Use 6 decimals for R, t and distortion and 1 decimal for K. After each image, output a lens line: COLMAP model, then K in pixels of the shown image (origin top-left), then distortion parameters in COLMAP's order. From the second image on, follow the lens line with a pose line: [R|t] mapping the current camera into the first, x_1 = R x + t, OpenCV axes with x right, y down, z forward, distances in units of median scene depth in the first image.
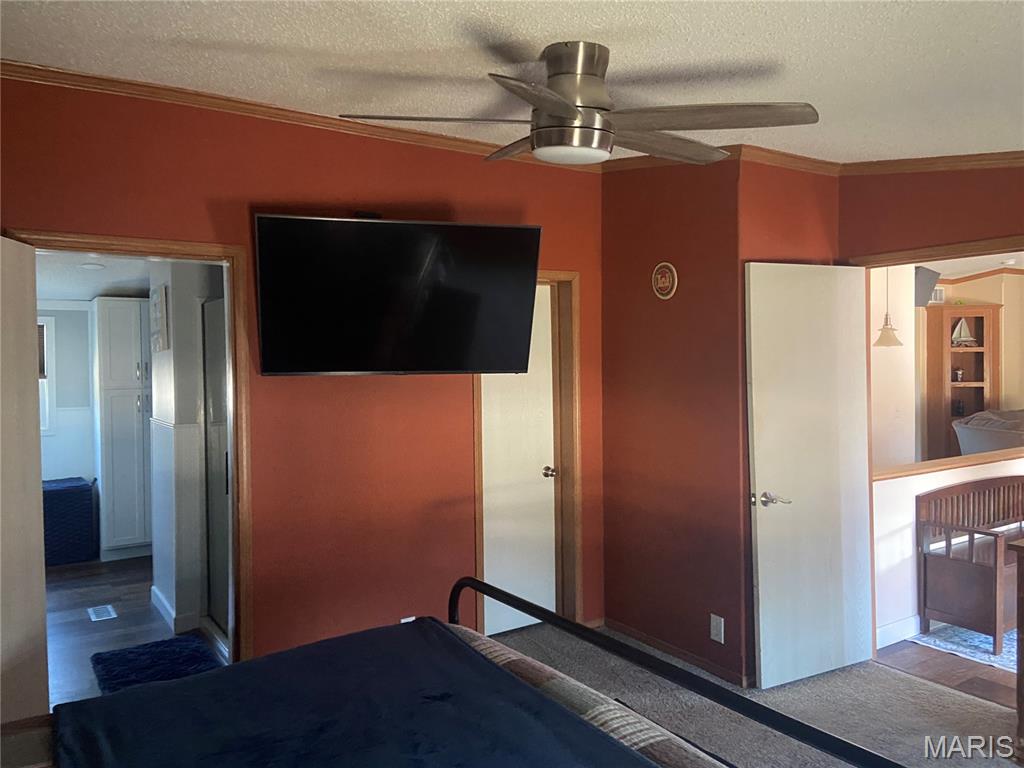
lens RADIAL K [[764.8, 0, 515.5], [0, 764.8, 387.3], [0, 0, 1]] dist [0.137918, -0.173735]
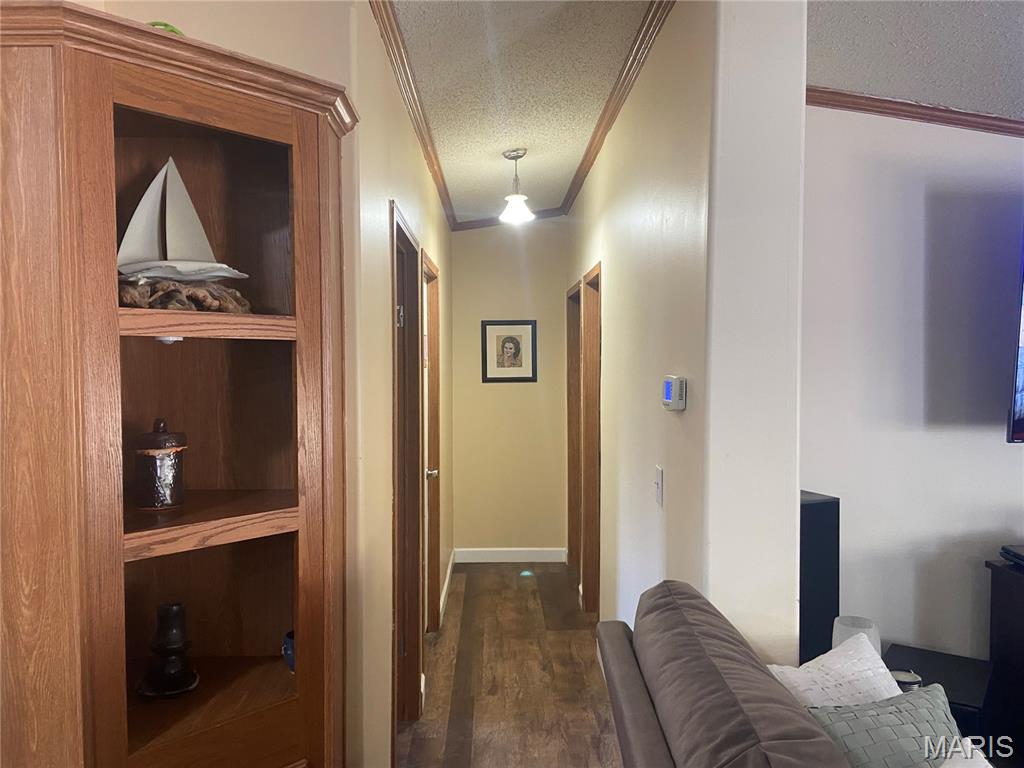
lens RADIAL K [[764.8, 0, 515.5], [0, 764.8, 387.3], [0, 0, 1]] dist [0.137918, -0.173735]
pose [[0.537086, -0.020054, 0.843289, 0.463526], [0.012084, 0.999798, 0.016080, -0.036249], [-0.843441, 0.001554, 0.537220, 0.844888]]
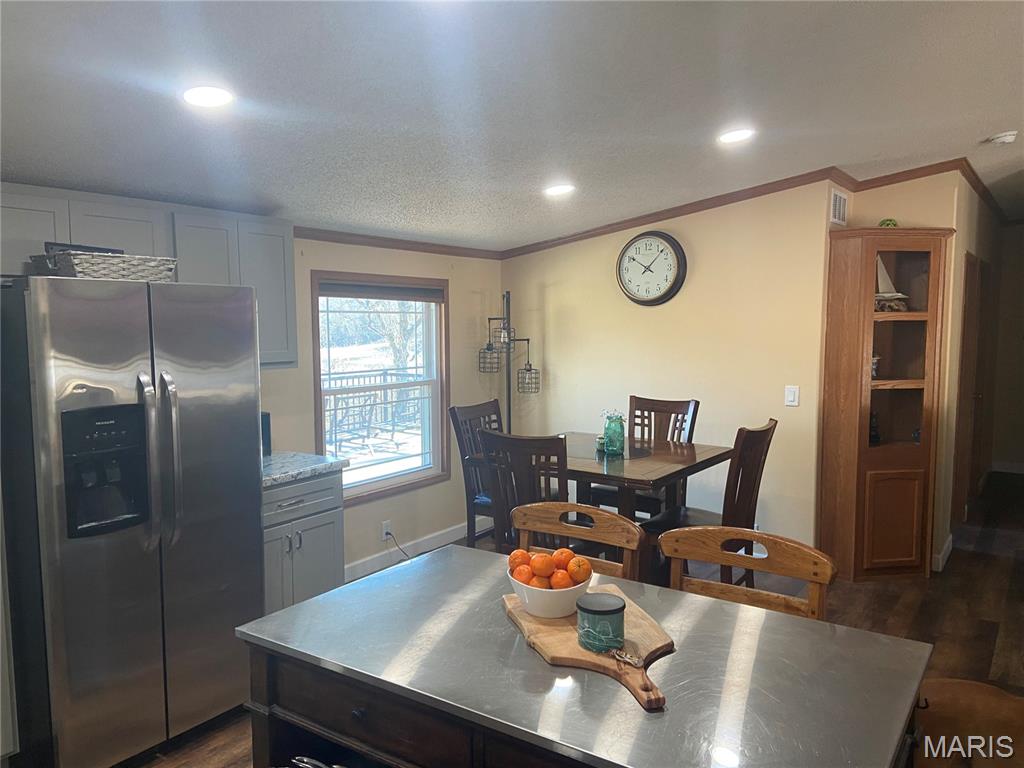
lens RADIAL K [[764.8, 0, 515.5], [0, 764.8, 387.3], [0, 0, 1]] dist [0.137918, -0.173735]
pose [[0.929410, -0.025562, 0.368163, 0.151302], [-0.001149, 0.997393, 0.072150, -0.037985], [-0.369048, -0.067481, 0.926957, 0.608575]]
